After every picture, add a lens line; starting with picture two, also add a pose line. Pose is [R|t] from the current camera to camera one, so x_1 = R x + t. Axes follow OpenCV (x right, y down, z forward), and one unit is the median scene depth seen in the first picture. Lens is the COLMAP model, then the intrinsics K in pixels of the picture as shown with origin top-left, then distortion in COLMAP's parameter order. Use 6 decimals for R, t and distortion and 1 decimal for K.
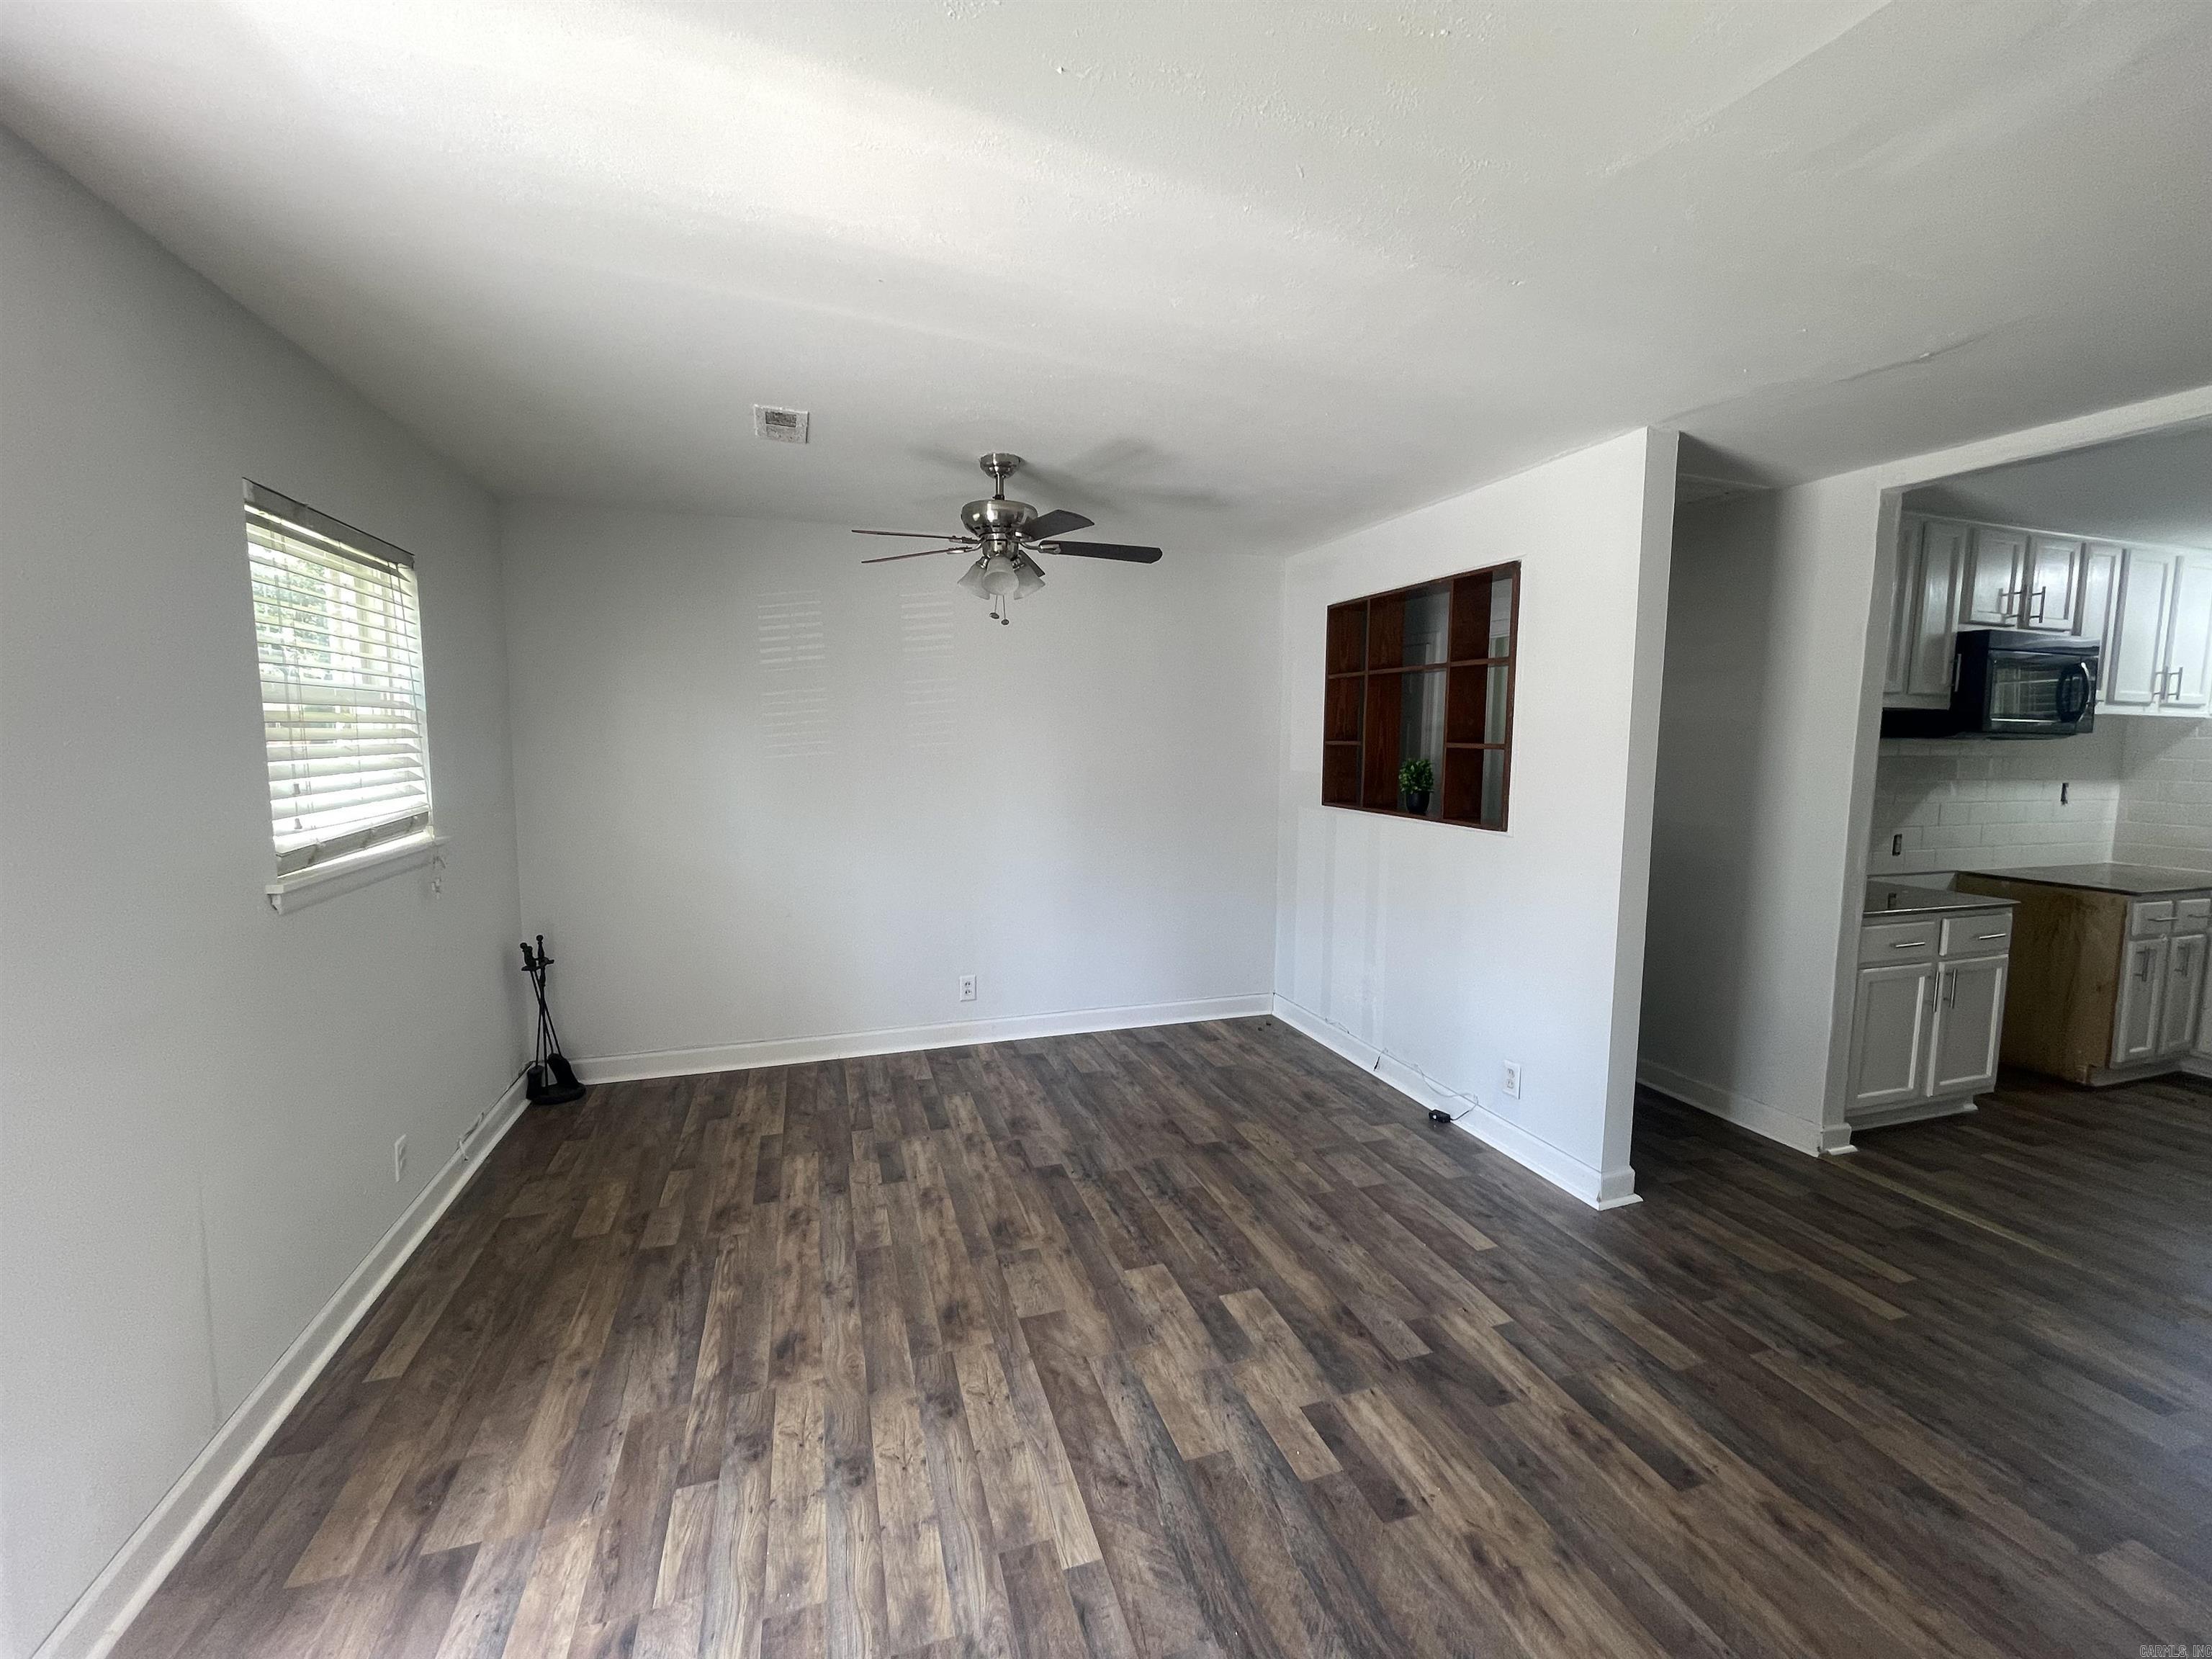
lens RADIAL K [[892.7, 0, 1102.8], [0, 892.7, 821.9], [0, 0, 1]] dist [-0.003090, 0.000059]
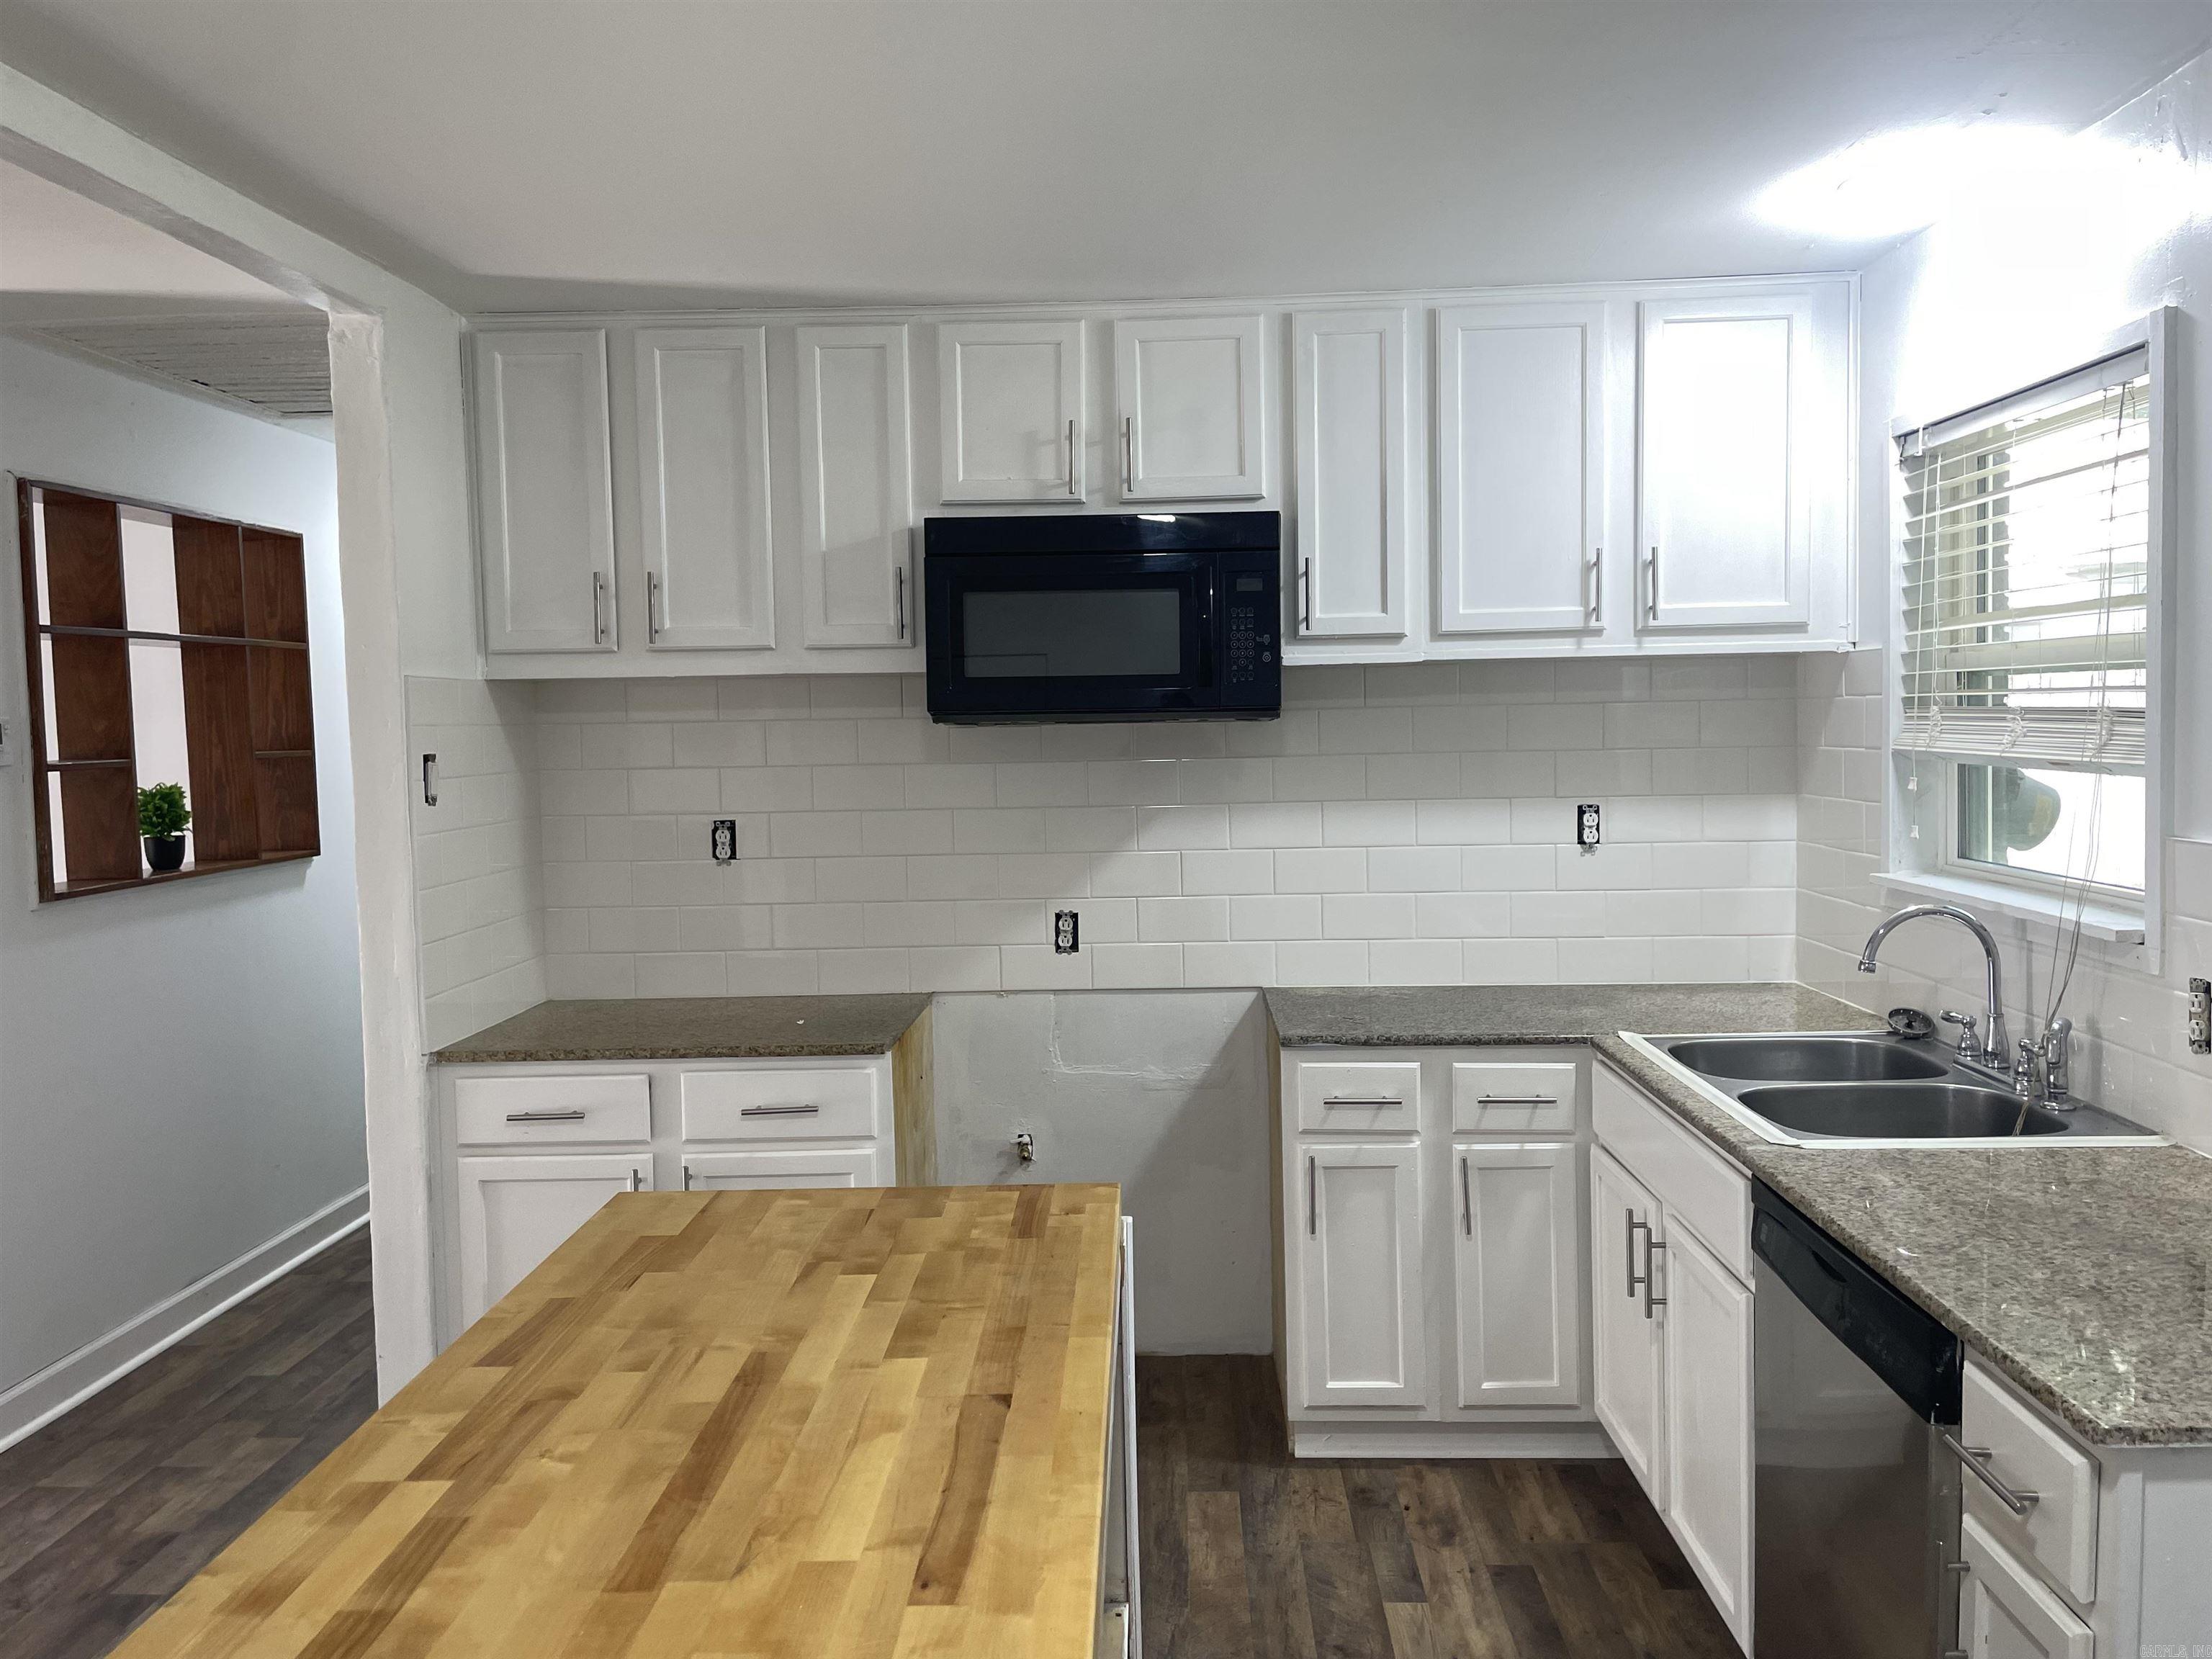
lens RADIAL K [[1730.7, 0, 1106.0], [0, 1730.7, 829.5], [0, 0, 1]] dist [0.004921, -0.000369]
pose [[0.941151, -0.006738, -0.337919, 2.280148], [-0.001458, 0.999711, -0.023995, -0.019467], [0.337983, 0.023075, 0.940869, 0.169419]]
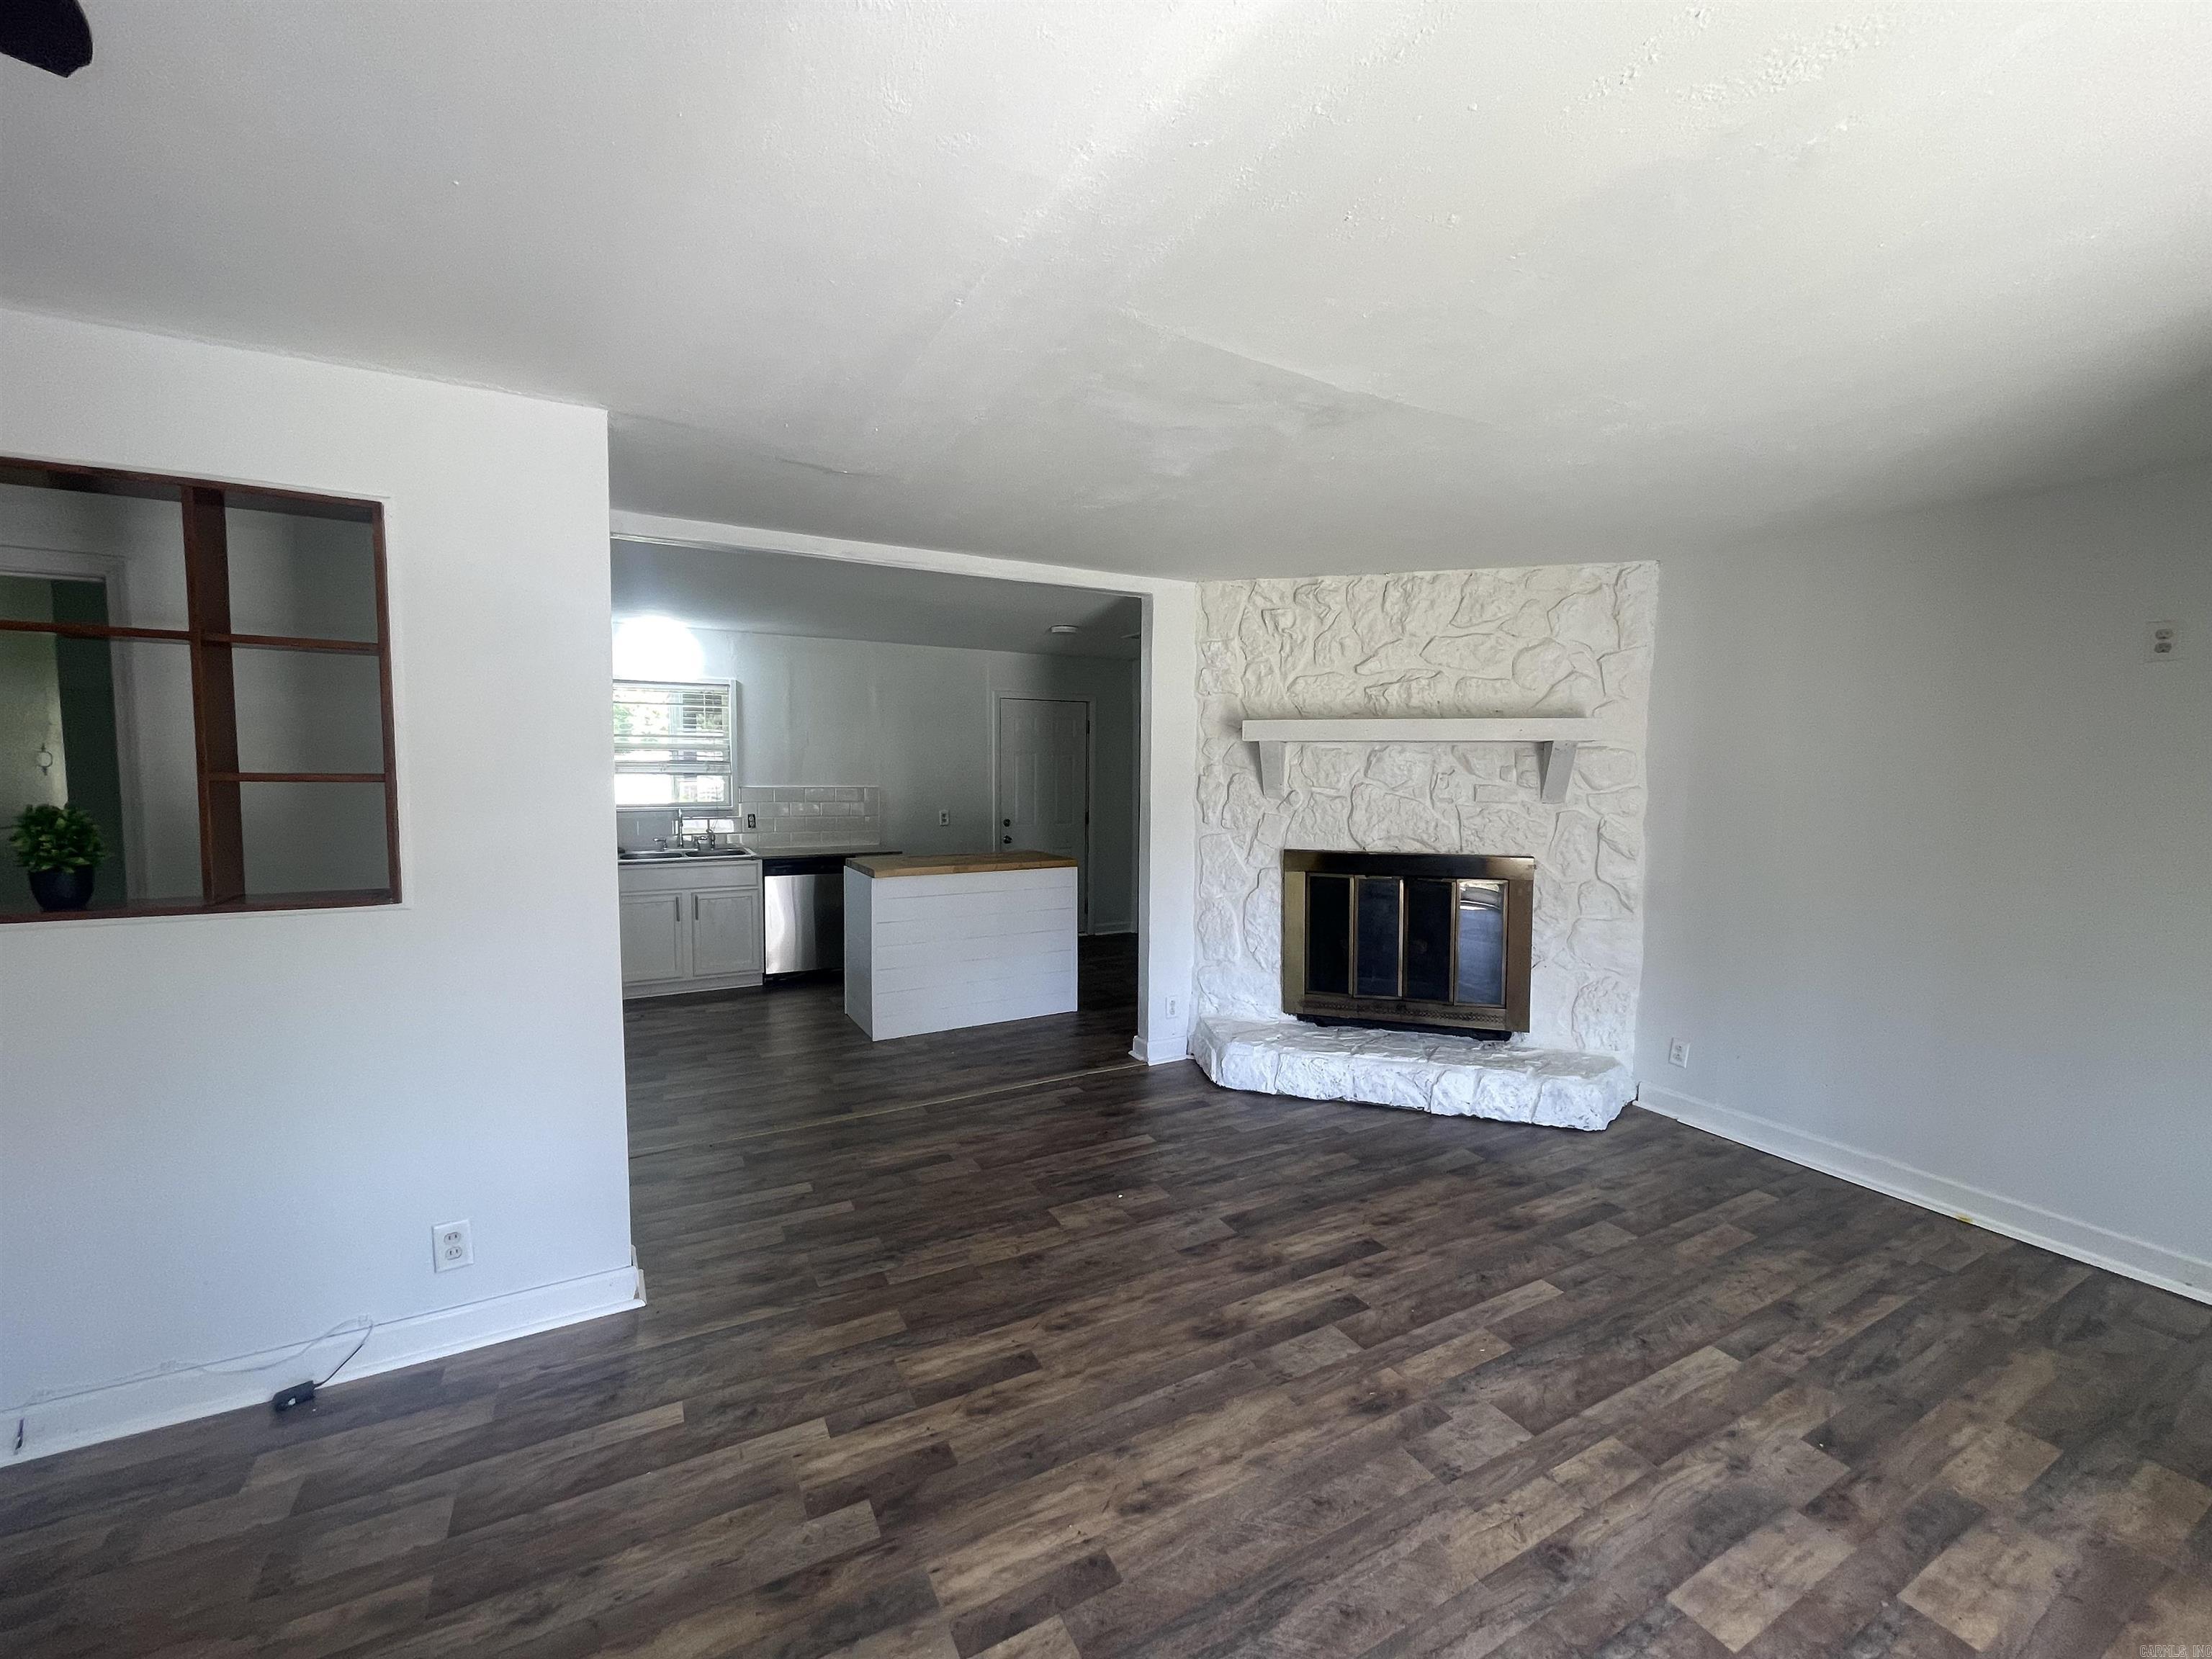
lens RADIAL K [[892.7, 0, 1102.8], [0, 892.7, 821.9], [0, 0, 1]] dist [-0.003090, 0.000059]
pose [[-0.185430, -0.070036, 0.980158, -0.451158], [0.081567, 0.992918, 0.086379, -0.094270], [-0.979266, 0.095966, -0.178404, 0.876225]]
